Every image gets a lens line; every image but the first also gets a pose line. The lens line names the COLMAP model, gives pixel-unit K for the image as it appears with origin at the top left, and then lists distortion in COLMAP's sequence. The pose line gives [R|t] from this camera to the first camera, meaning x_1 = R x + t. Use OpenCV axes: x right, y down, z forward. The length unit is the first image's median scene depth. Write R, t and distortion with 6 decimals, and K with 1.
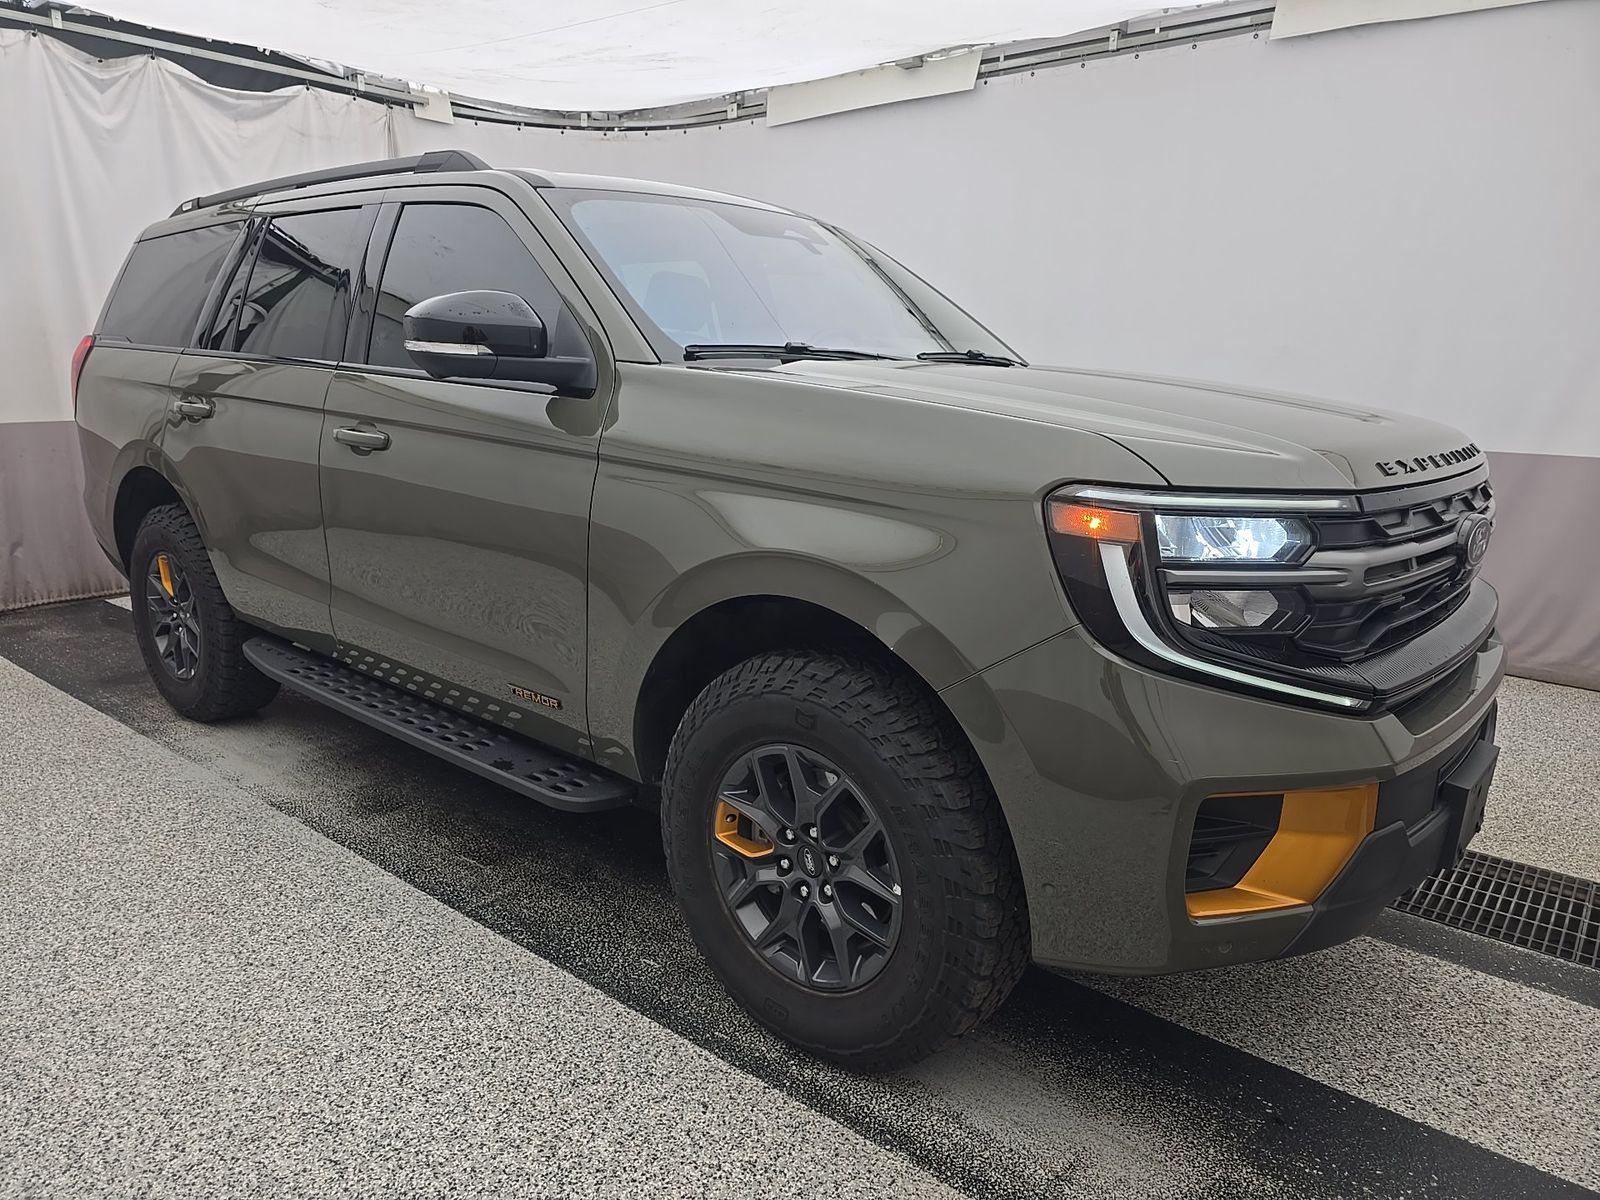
lens RADIAL K [[1078.8, 0, 796.7], [0, 1078.8, 597.6], [0, 0, 1]] dist [0.031064, -0.027061]
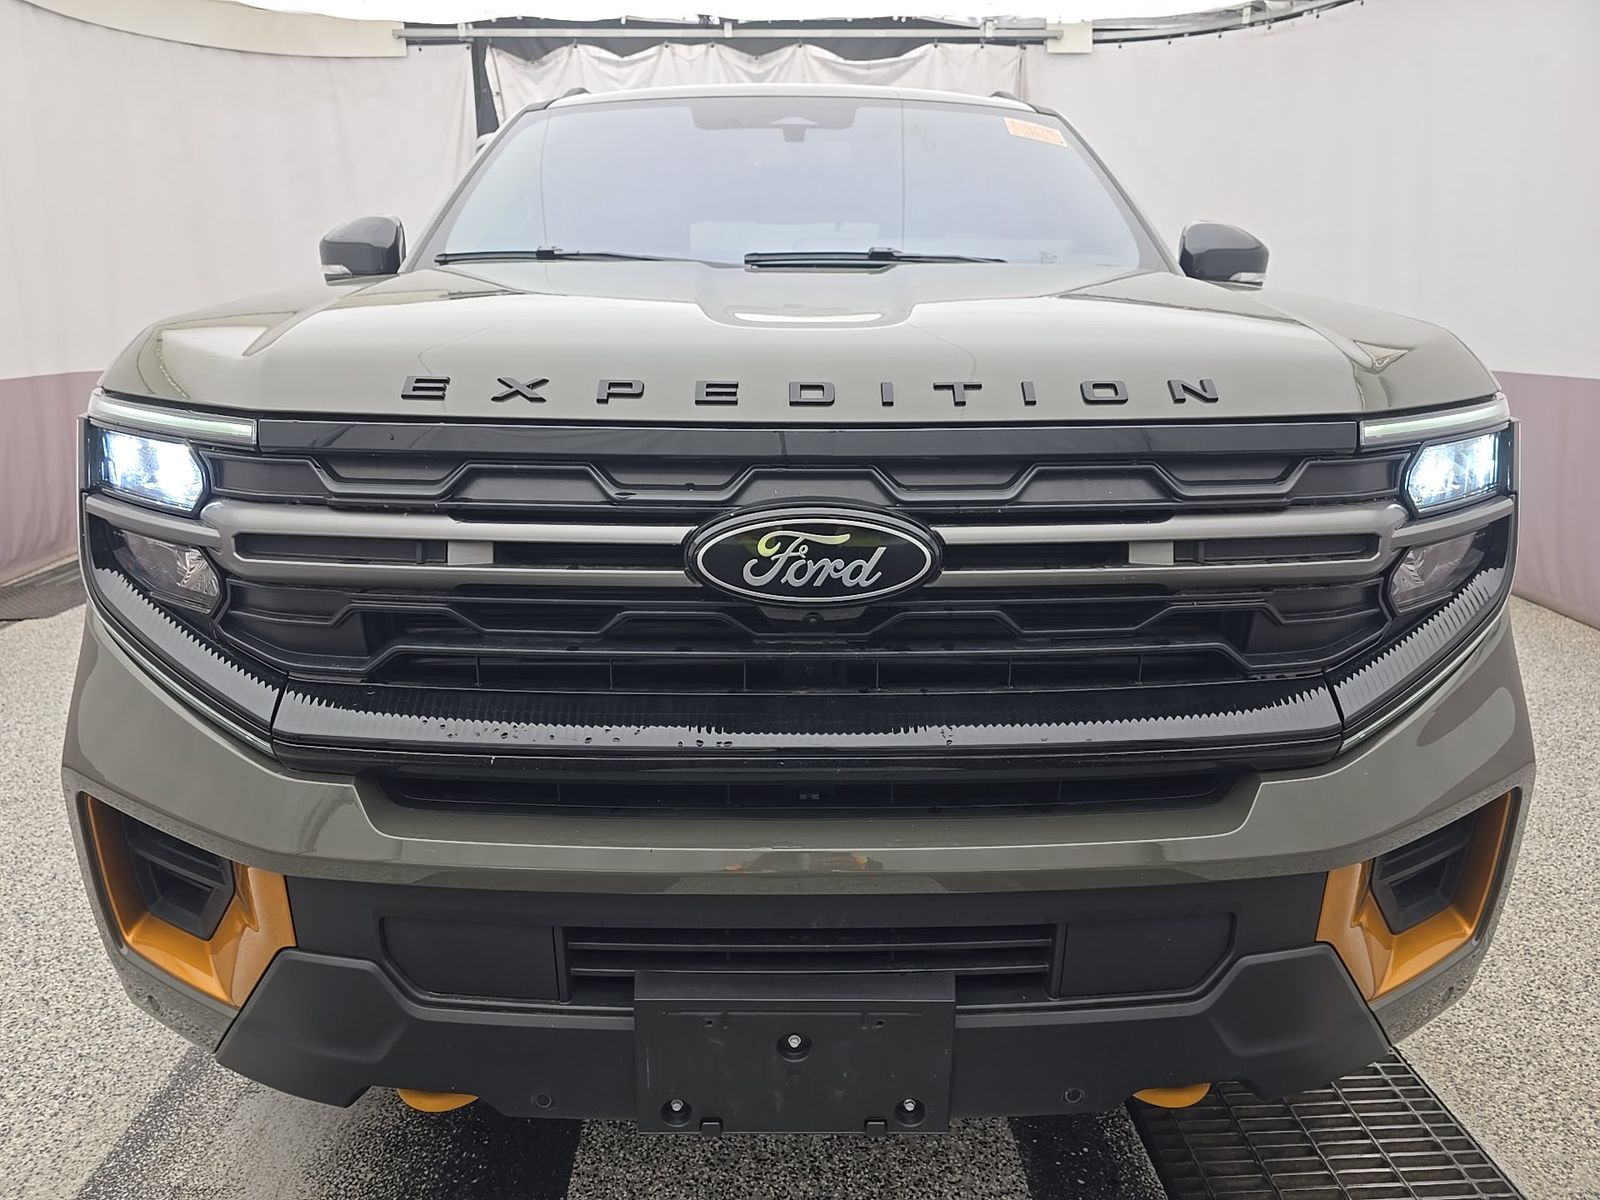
lens RADIAL K [[1078.8, 0, 796.7], [0, 1078.8, 597.6], [0, 0, 1]] dist [0.031064, -0.027061]
pose [[0.662045, 0.171368, -0.729609, 0.363846], [-0.146591, 0.984313, 0.098175, -0.030335], [0.734988, 0.041958, 0.676781, 0.243126]]
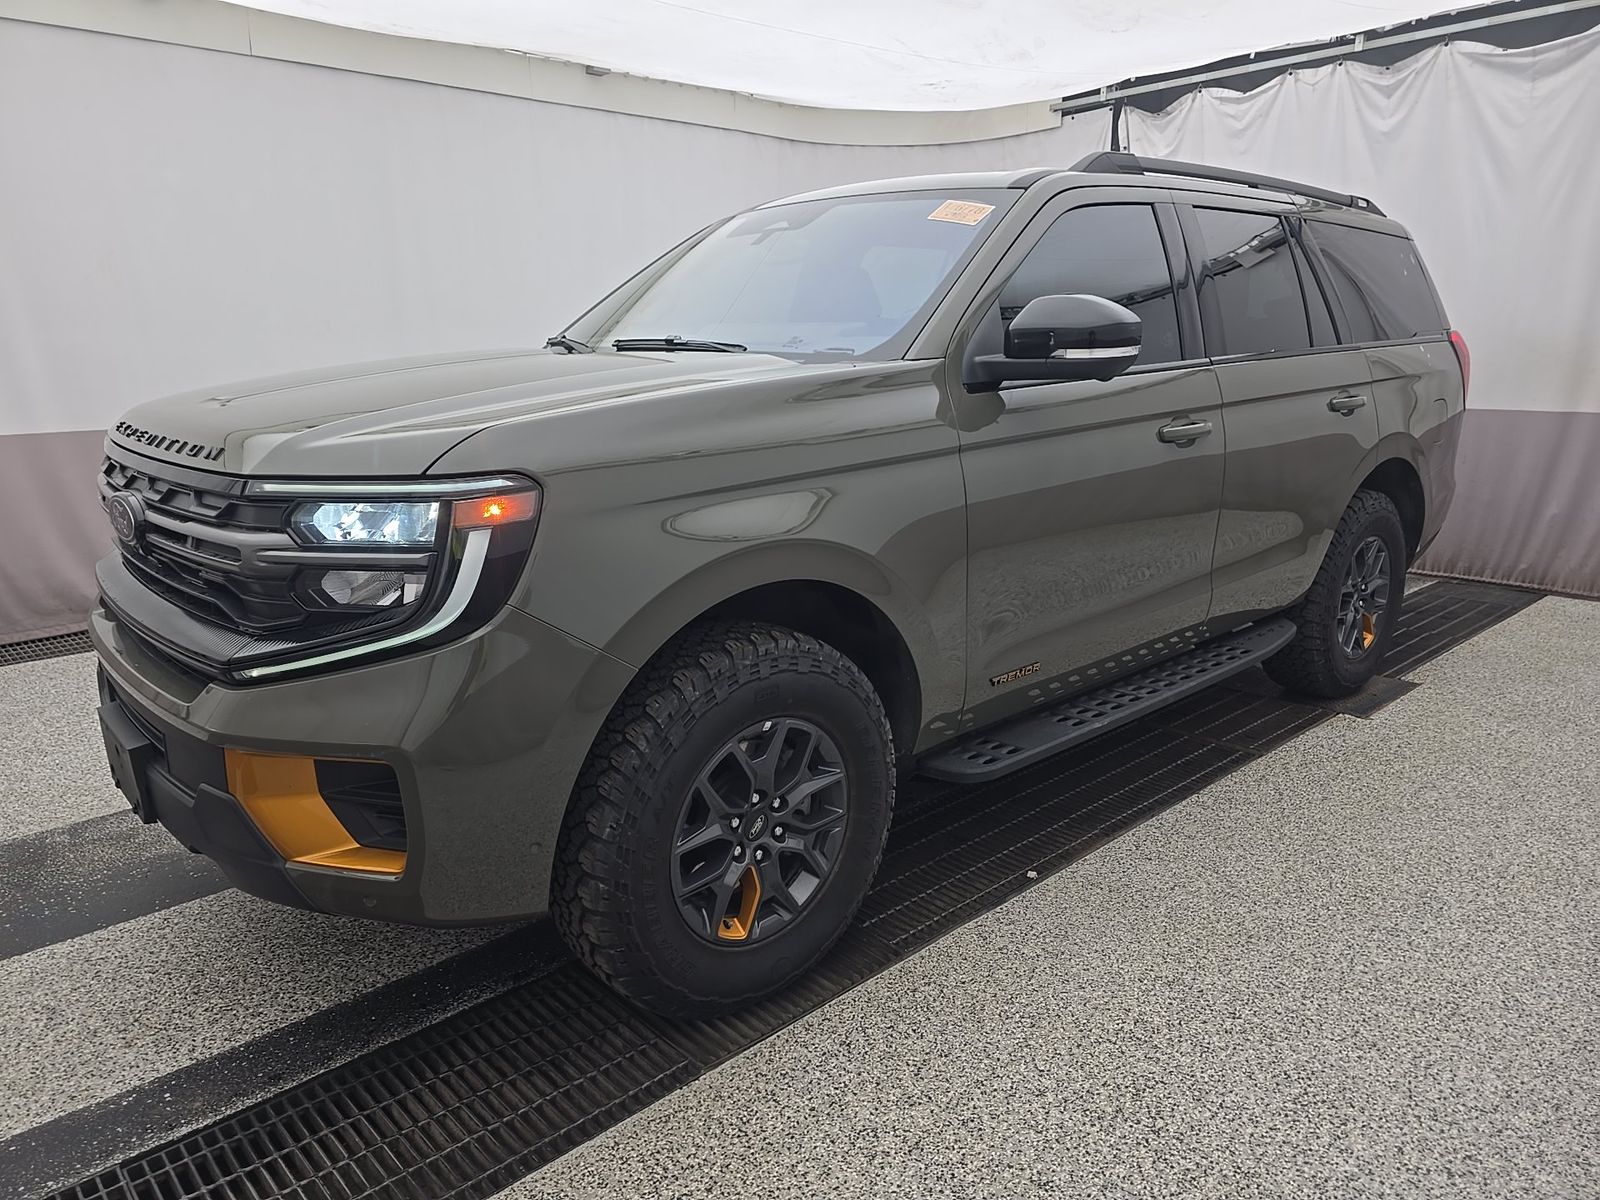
lens RADIAL K [[1078.8, 0, 796.7], [0, 1078.8, 597.6], [0, 0, 1]] dist [0.031064, -0.027061]
pose [[-0.132684, 0.214270, -0.967721, 0.578476], [-0.205234, 0.949253, 0.238321, -0.134003], [0.969677, 0.230231, -0.081976, 0.638524]]
